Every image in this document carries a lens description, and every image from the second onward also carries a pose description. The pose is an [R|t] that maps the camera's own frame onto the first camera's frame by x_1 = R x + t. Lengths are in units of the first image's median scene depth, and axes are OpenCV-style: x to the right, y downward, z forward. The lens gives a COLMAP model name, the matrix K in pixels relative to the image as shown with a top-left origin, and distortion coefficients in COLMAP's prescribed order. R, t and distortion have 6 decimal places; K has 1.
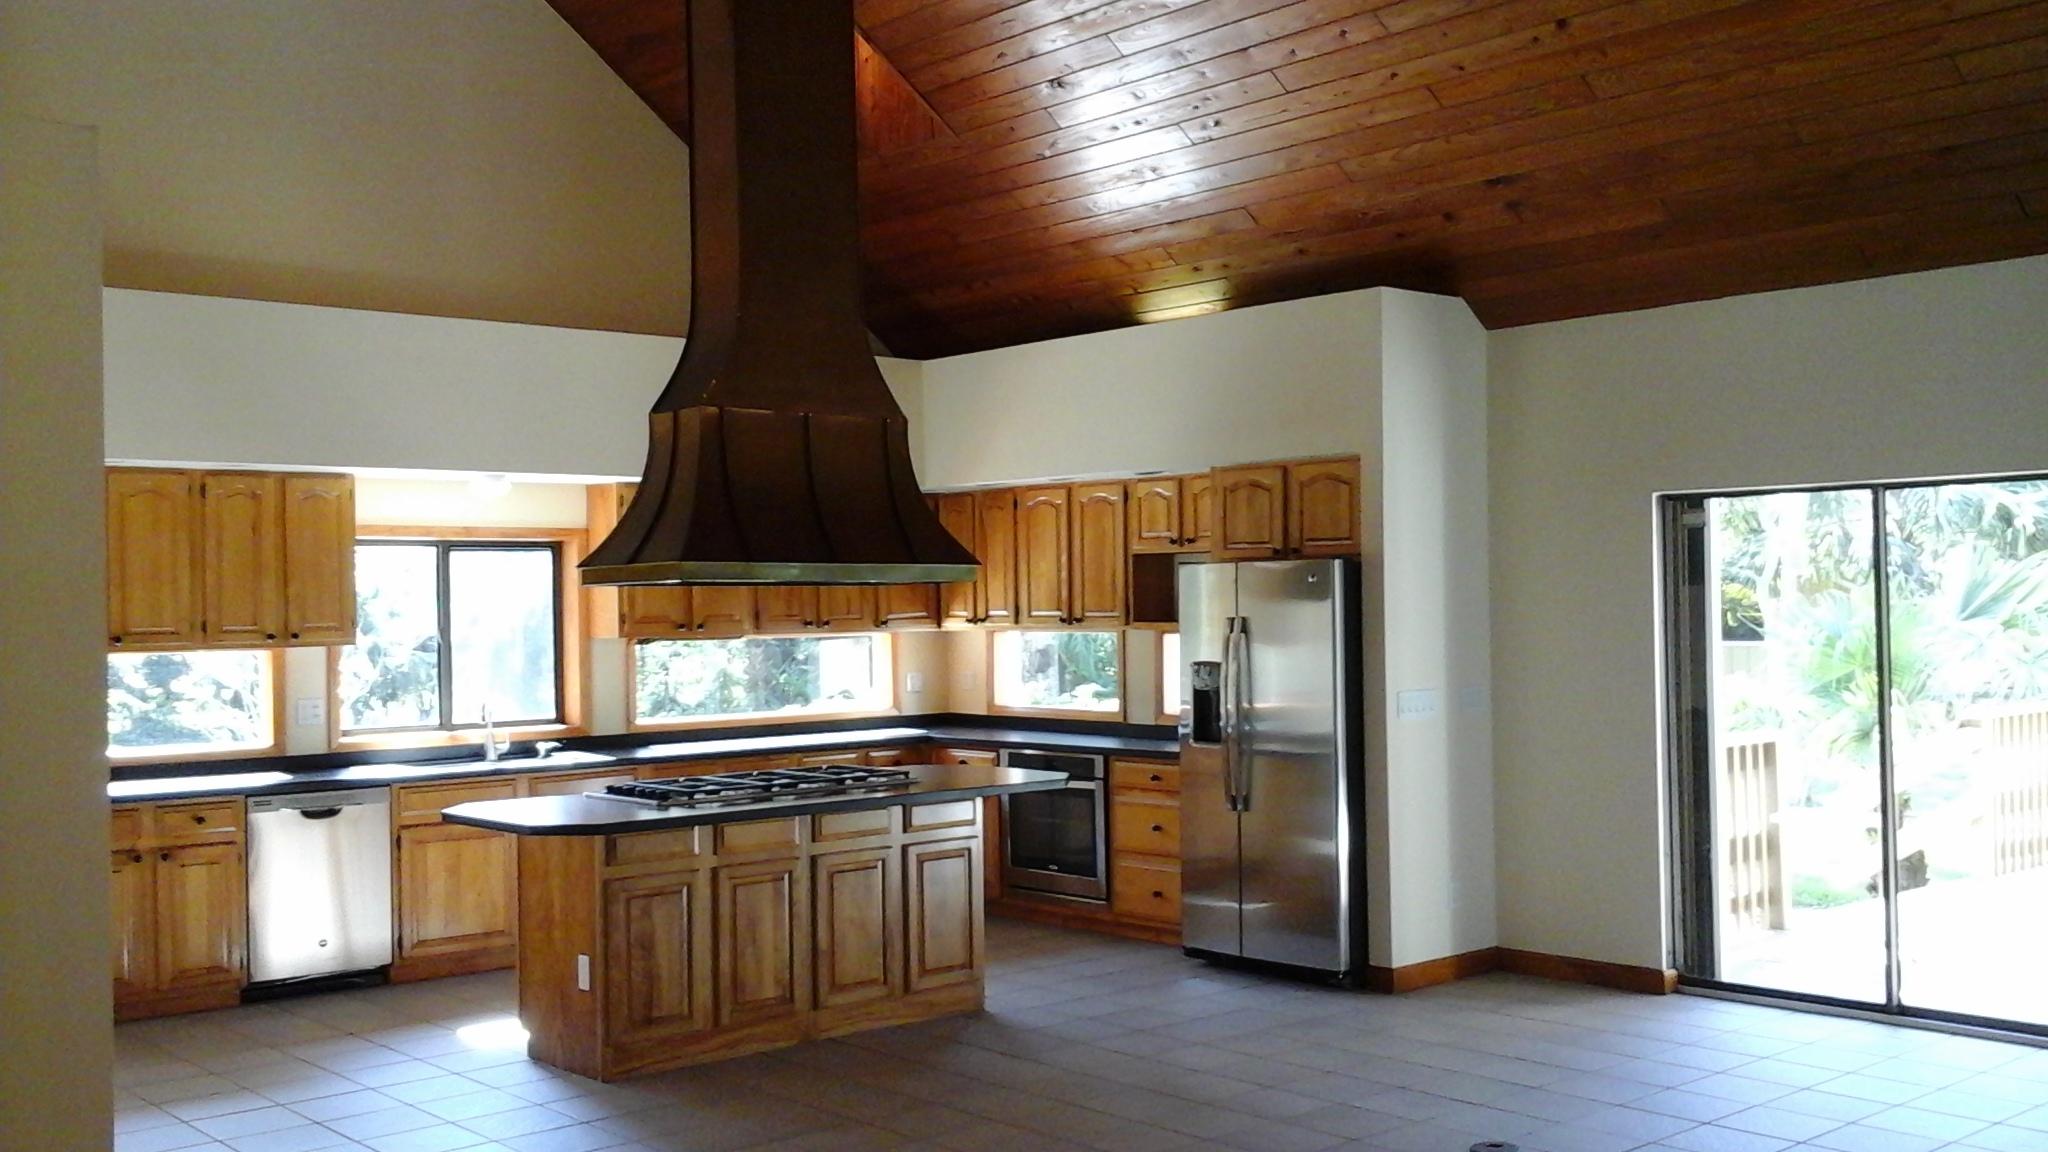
lens RADIAL K [[1997.7, 0, 1022.6], [0, 1997.7, 578.6], [0, 0, 1]] dist [0.008522, 0.000000]
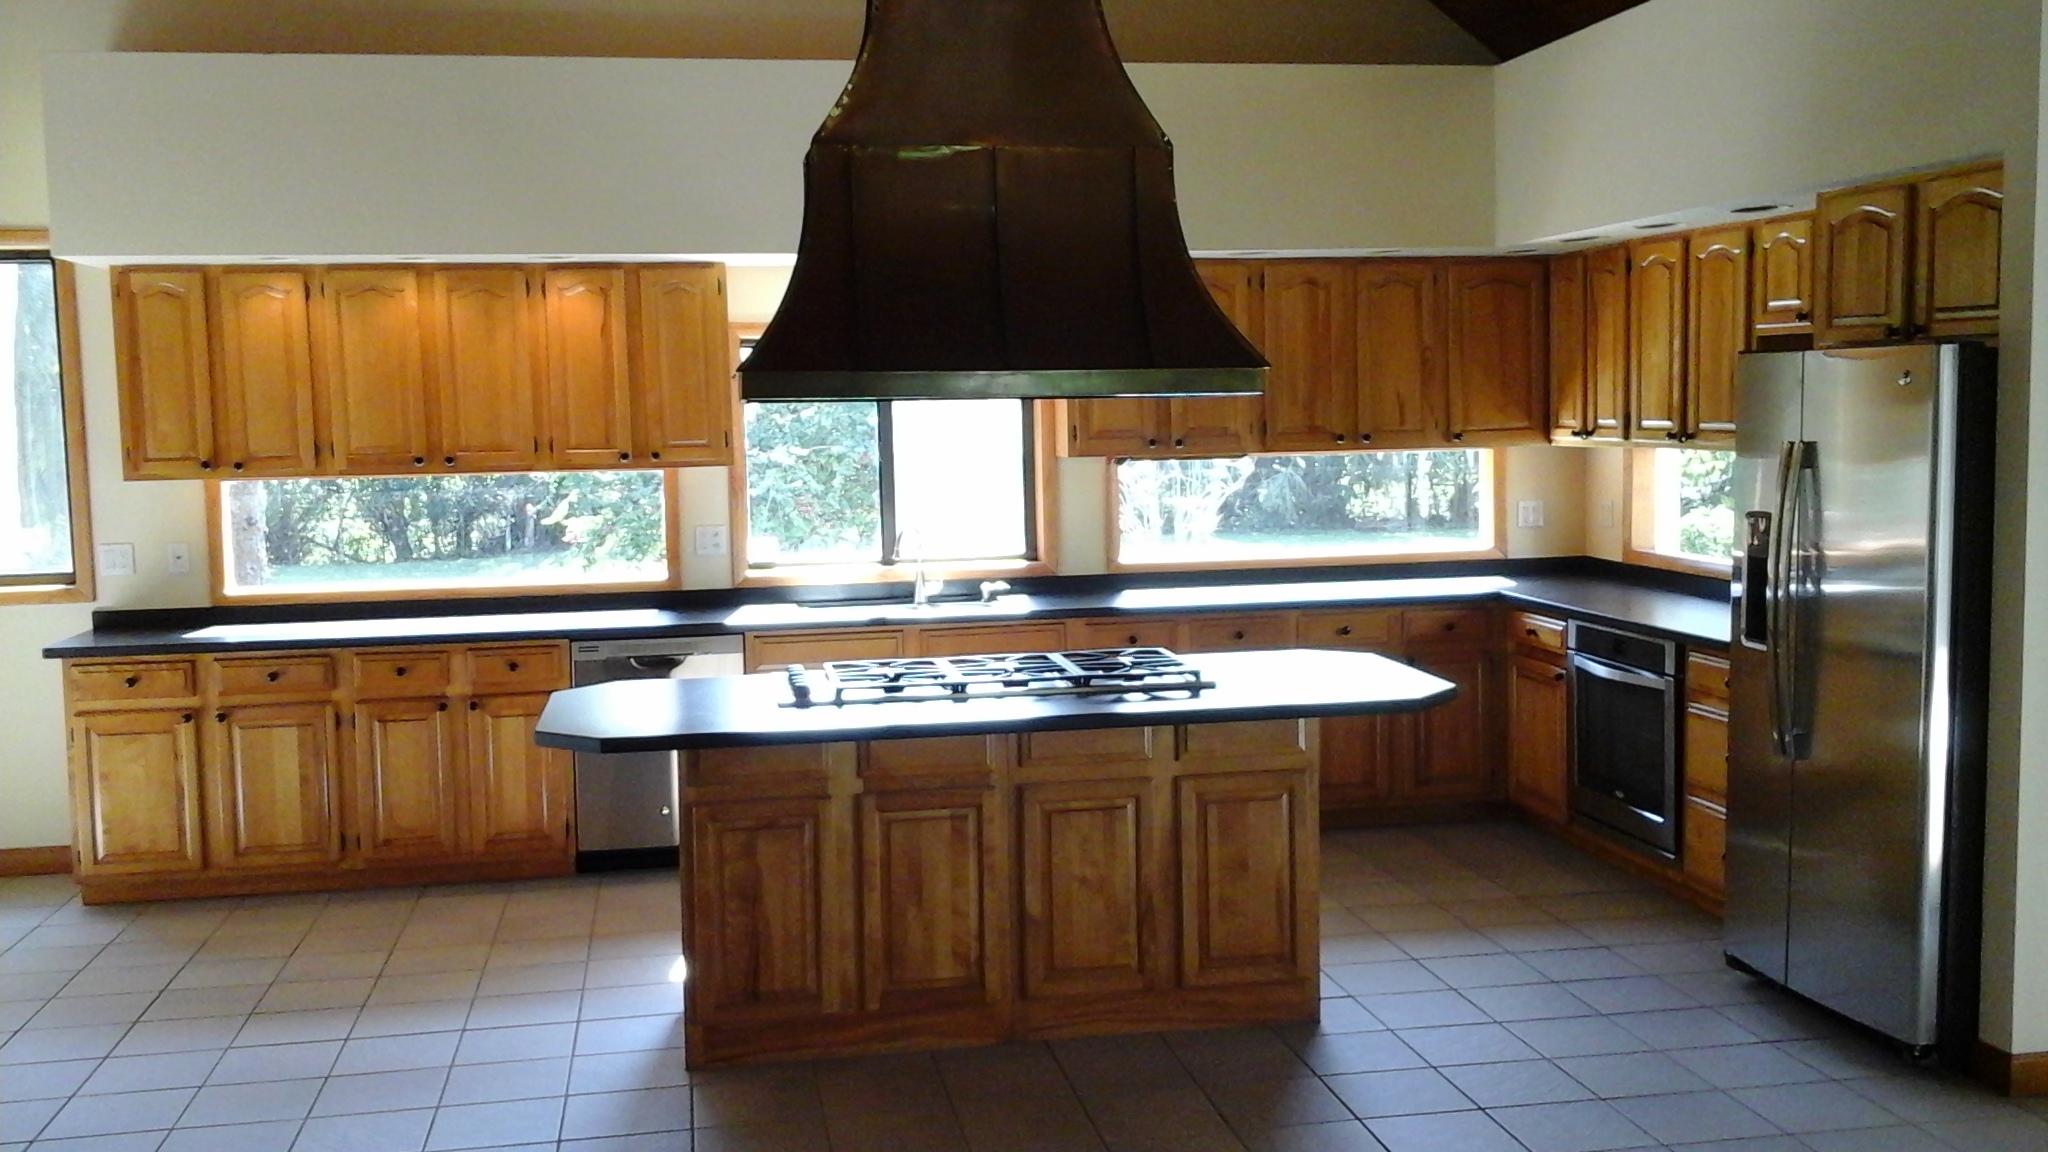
lens RADIAL K [[1997.7, 0, 1024.9], [0, 1997.7, 575.6], [0, 0, 1]] dist [0.008522, 0.000000]
pose [[0.854211, 0.041353, -0.518279, 0.213964], [0.015103, 0.994438, 0.104237, -0.006785], [0.519707, -0.096868, 0.848835, 0.340515]]
